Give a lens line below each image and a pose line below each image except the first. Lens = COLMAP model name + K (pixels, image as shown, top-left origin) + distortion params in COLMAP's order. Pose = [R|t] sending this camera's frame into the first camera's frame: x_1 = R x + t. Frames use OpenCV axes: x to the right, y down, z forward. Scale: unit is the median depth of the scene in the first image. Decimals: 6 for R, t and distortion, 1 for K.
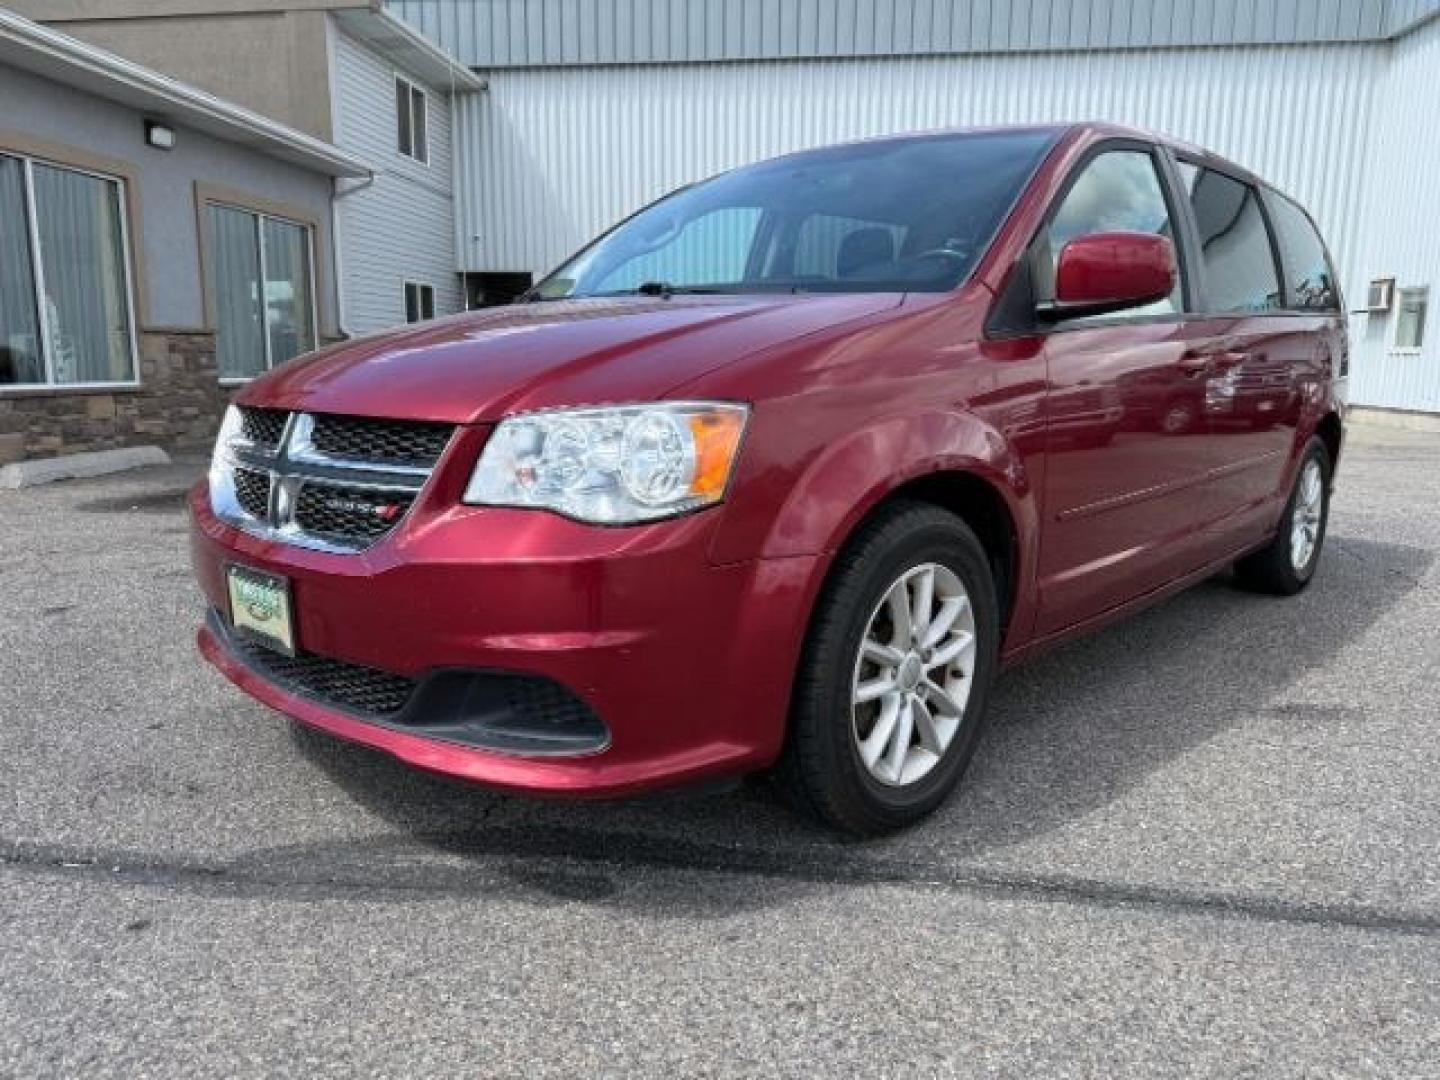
lens RADIAL K [[1019.2, 0, 723.2], [0, 1019.2, 536.8], [0, 0, 1]] dist [0.001899, -0.011775]
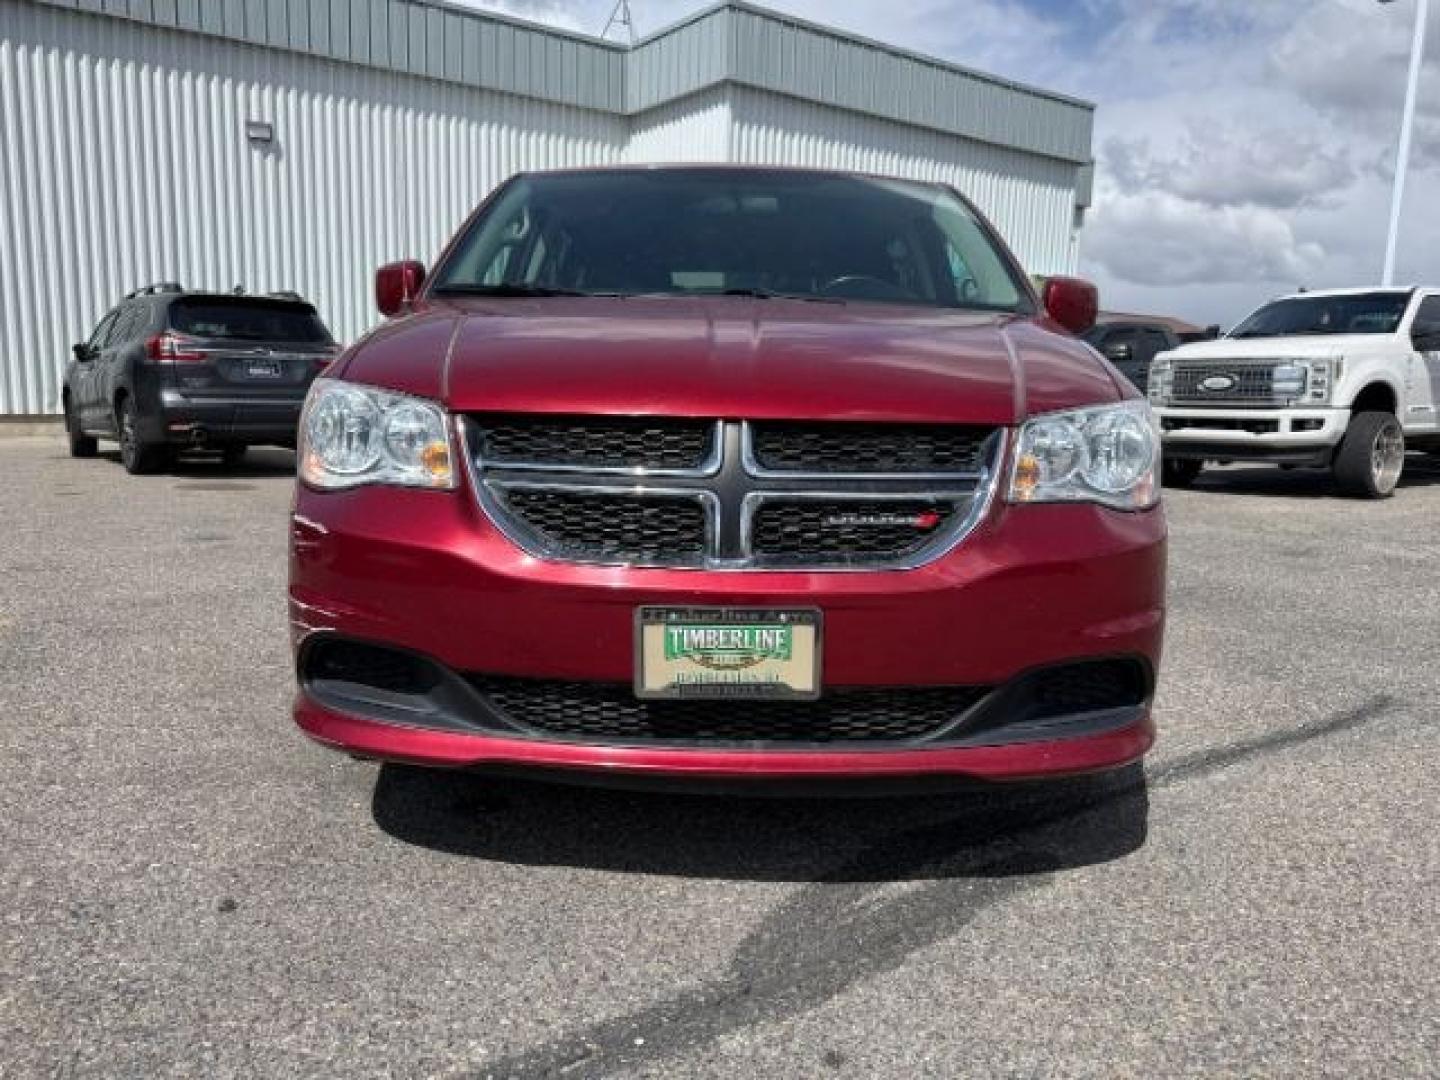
lens RADIAL K [[1019.2, 0, 714.6], [0, 1019.2, 539.9], [0, 0, 1]] dist [0.001899, -0.011775]
pose [[0.737407, -0.089900, 0.669440, -1.023227], [0.098292, 0.994835, 0.025327, -0.046964], [-0.668259, 0.047124, 0.742435, 0.403518]]
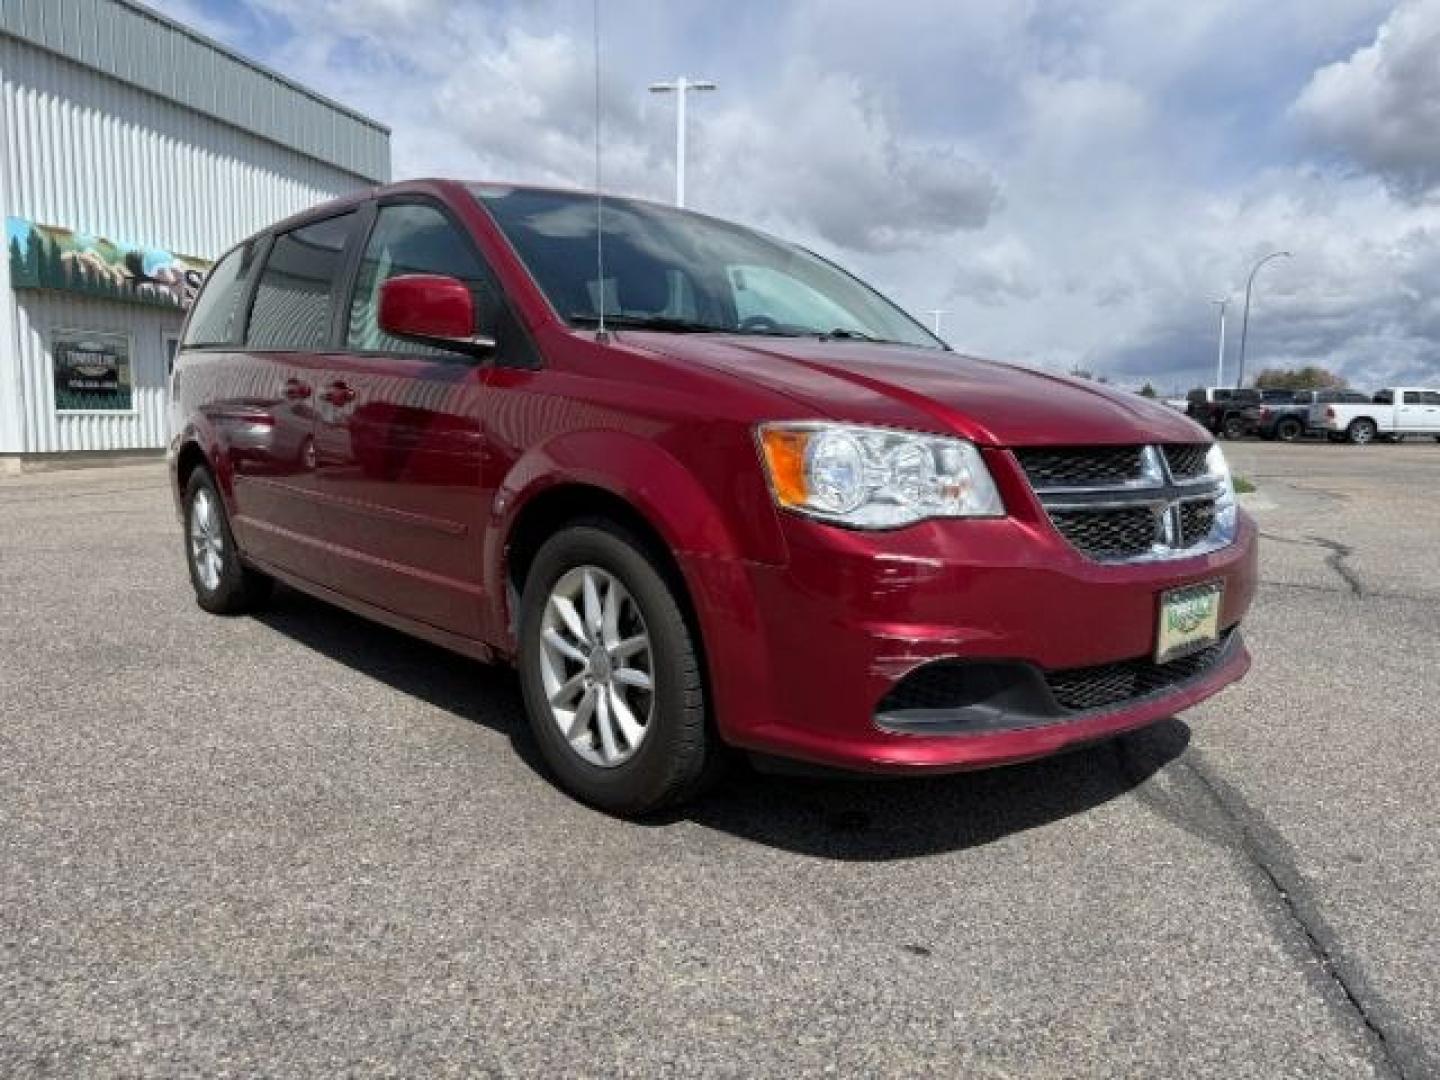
lens RADIAL K [[1019.2, 0, 727.3], [0, 1019.2, 542.0], [0, 0, 1]] dist [0.001899, -0.011775]
pose [[0.100693, -0.126694, 0.986818, -1.618055], [0.159274, 0.981120, 0.109710, -0.219964], [-0.982086, 0.146127, 0.118971, 1.376755]]
